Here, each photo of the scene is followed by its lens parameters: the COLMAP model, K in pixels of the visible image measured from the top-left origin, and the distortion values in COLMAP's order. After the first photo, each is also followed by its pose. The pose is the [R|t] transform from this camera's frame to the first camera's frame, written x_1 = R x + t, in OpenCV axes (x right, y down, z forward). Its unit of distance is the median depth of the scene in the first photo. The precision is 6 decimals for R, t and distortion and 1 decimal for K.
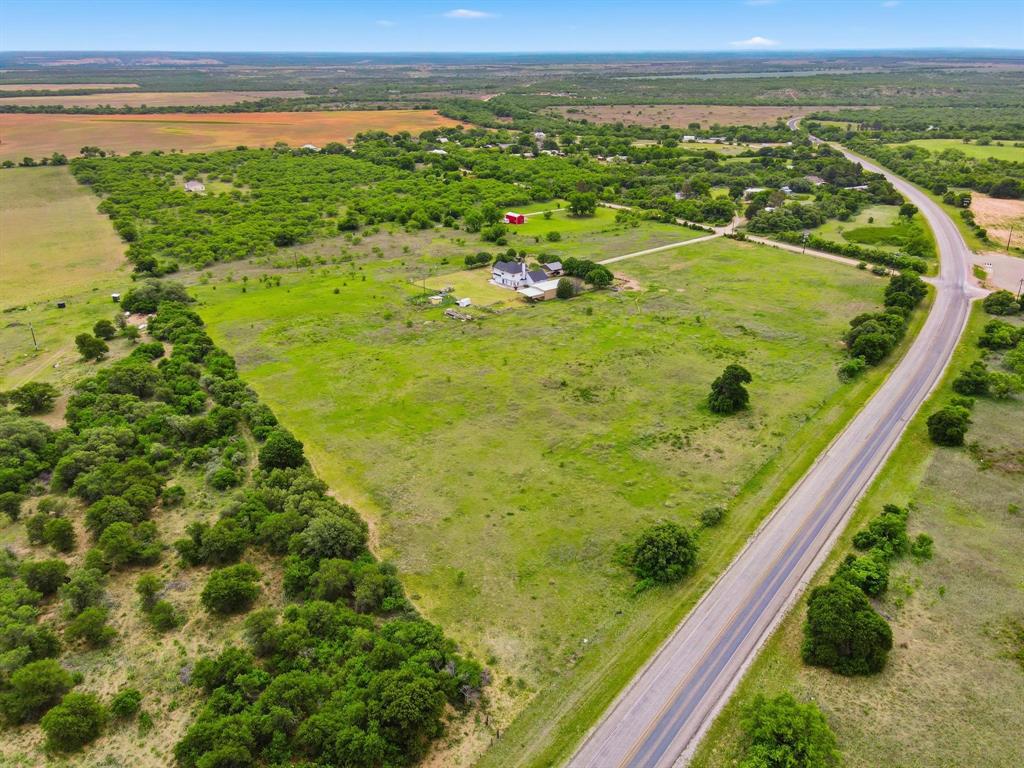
lens RADIAL K [[741.6, 0, 510.4], [0, 741.6, 386.5], [0, 0, 1]] dist [0.010772, 0.006644]
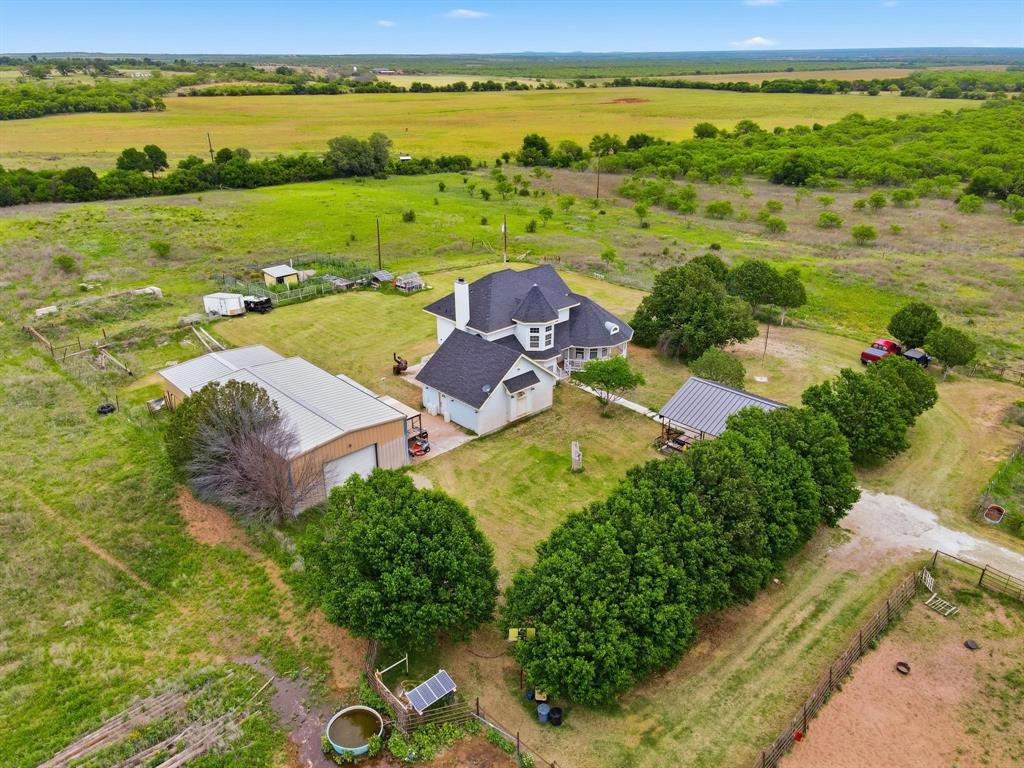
lens RADIAL K [[741.6, 0, 512.1], [0, 741.6, 380.2], [0, 0, 1]] dist [0.010772, 0.006644]
pose [[0.091164, 0.404545, -0.909963, 0.199729], [-0.398202, 0.852344, 0.339036, -0.198987], [0.912756, 0.331441, 0.238794, 0.881713]]
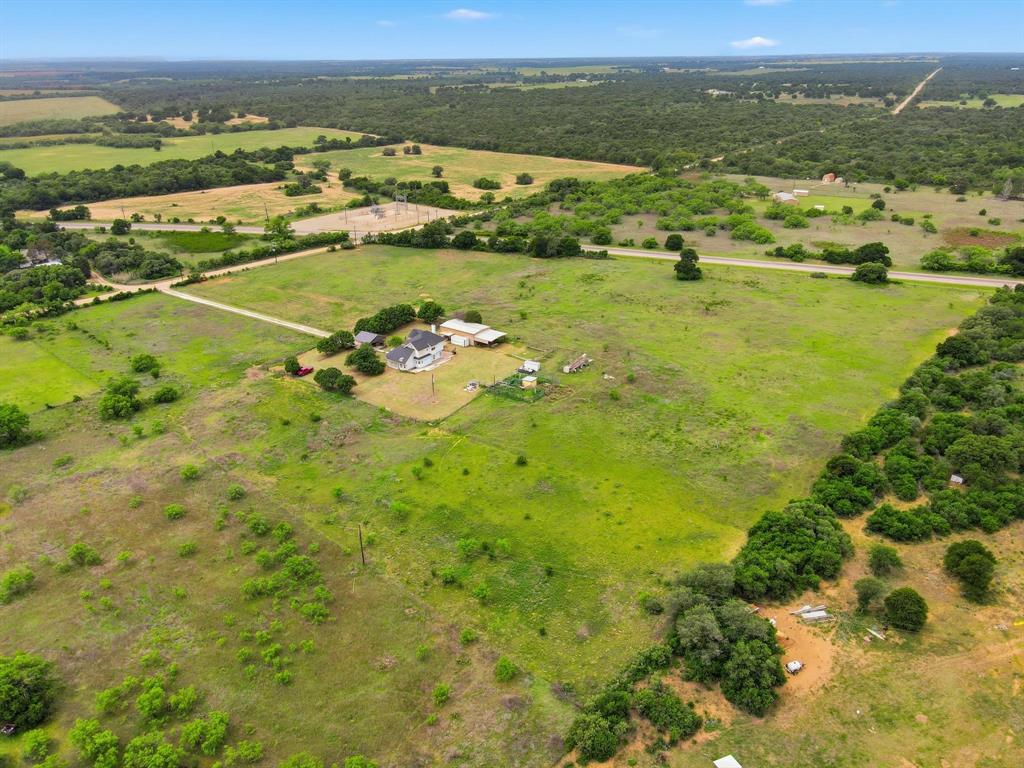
lens RADIAL K [[741.6, 0, 508.6], [0, 741.6, 380.0], [0, 0, 1]] dist [0.010772, 0.006644]
pose [[-0.270220, -0.381331, 0.884064, -0.657220], [0.397448, 0.792155, 0.463169, -0.411709], [-0.876936, 0.476527, -0.062497, 0.912706]]
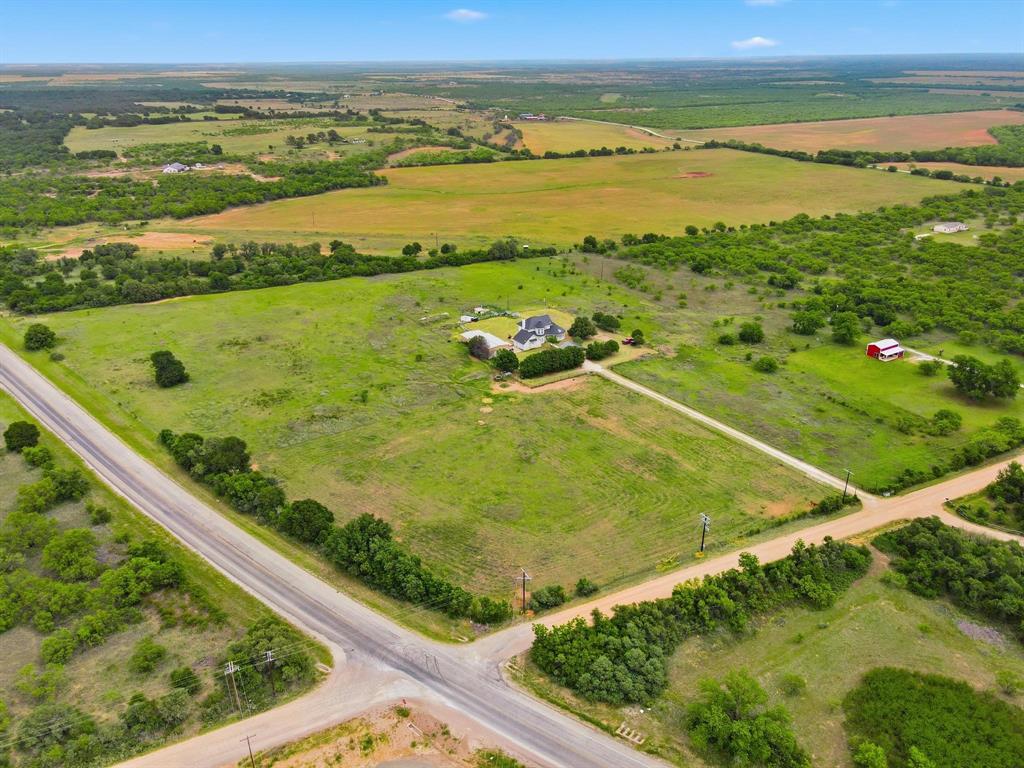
lens RADIAL K [[741.6, 0, 513.7], [0, 741.6, 384.2], [0, 0, 1]] dist [0.010772, 0.006644]
pose [[-0.091798, 0.405530, -0.909461, 0.846490], [-0.395374, 0.823396, 0.407061, -0.439762], [0.913922, 0.396944, 0.084750, 0.852377]]
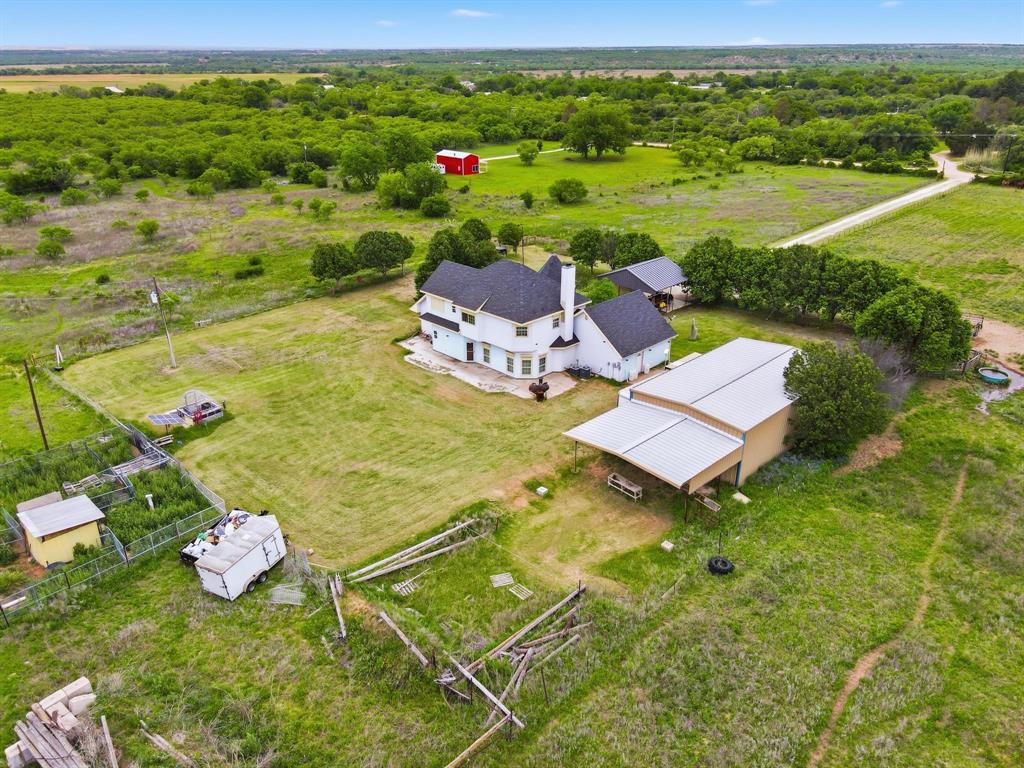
lens RADIAL K [[741.6, 0, 511.0], [0, 741.6, 386.1], [0, 0, 1]] dist [0.010772, 0.006644]
pose [[0.993253, -0.047251, 0.105907, -0.019806], [0.046987, 0.998883, 0.004990, -0.121971], [-0.106025, 0.000020, 0.994363, 0.719152]]
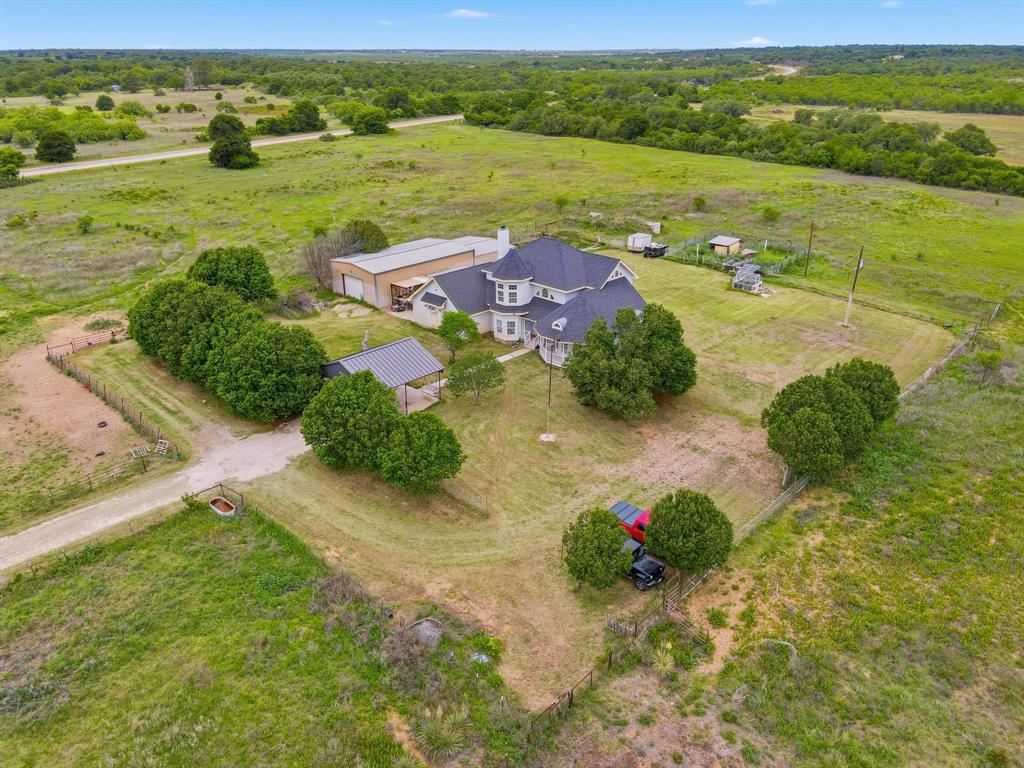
lens RADIAL K [[741.6, 0, 511.8], [0, 741.6, 383.0], [0, 0, 1]] dist [0.010772, 0.006644]
pose [[-0.991859, 0.059951, -0.112345, 0.043650], [-0.042944, 0.673084, 0.738319, -0.291294], [0.119880, 0.737132, -0.665030, 1.098556]]
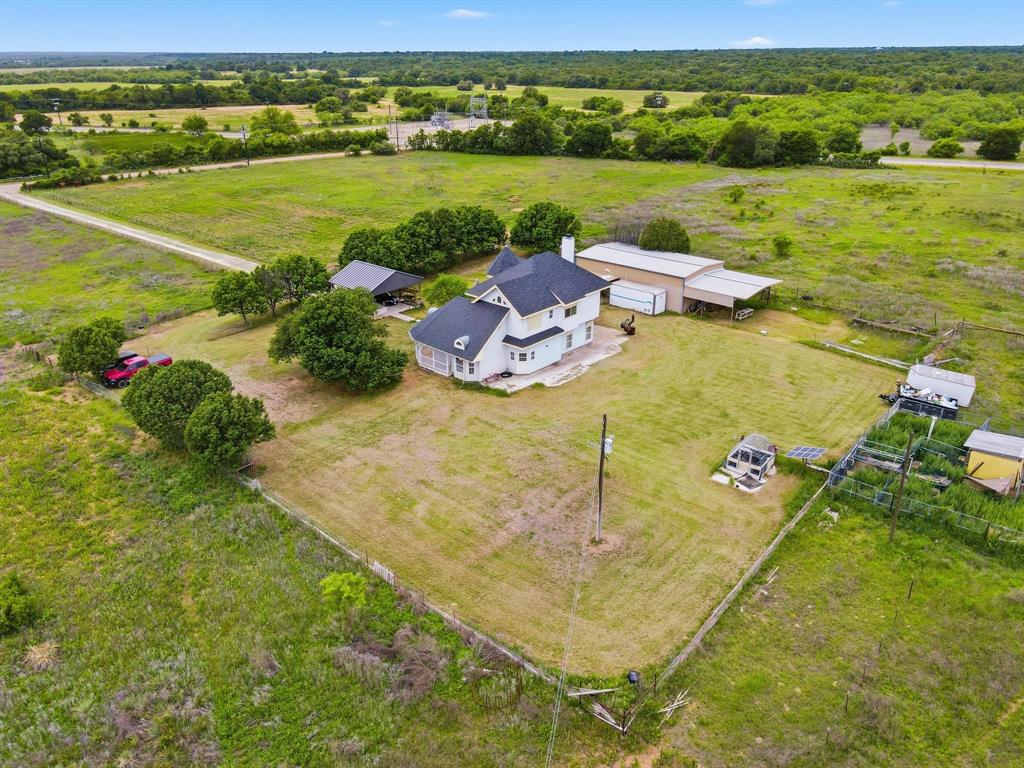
lens RADIAL K [[741.6, 0, 510.3], [0, 741.6, 388.2], [0, 0, 1]] dist [0.010772, 0.006644]
pose [[-0.174627, -0.401682, 0.898976, -0.200225], [0.402152, 0.804286, 0.437491, -0.219442], [-0.898765, 0.437923, 0.021087, 0.937161]]
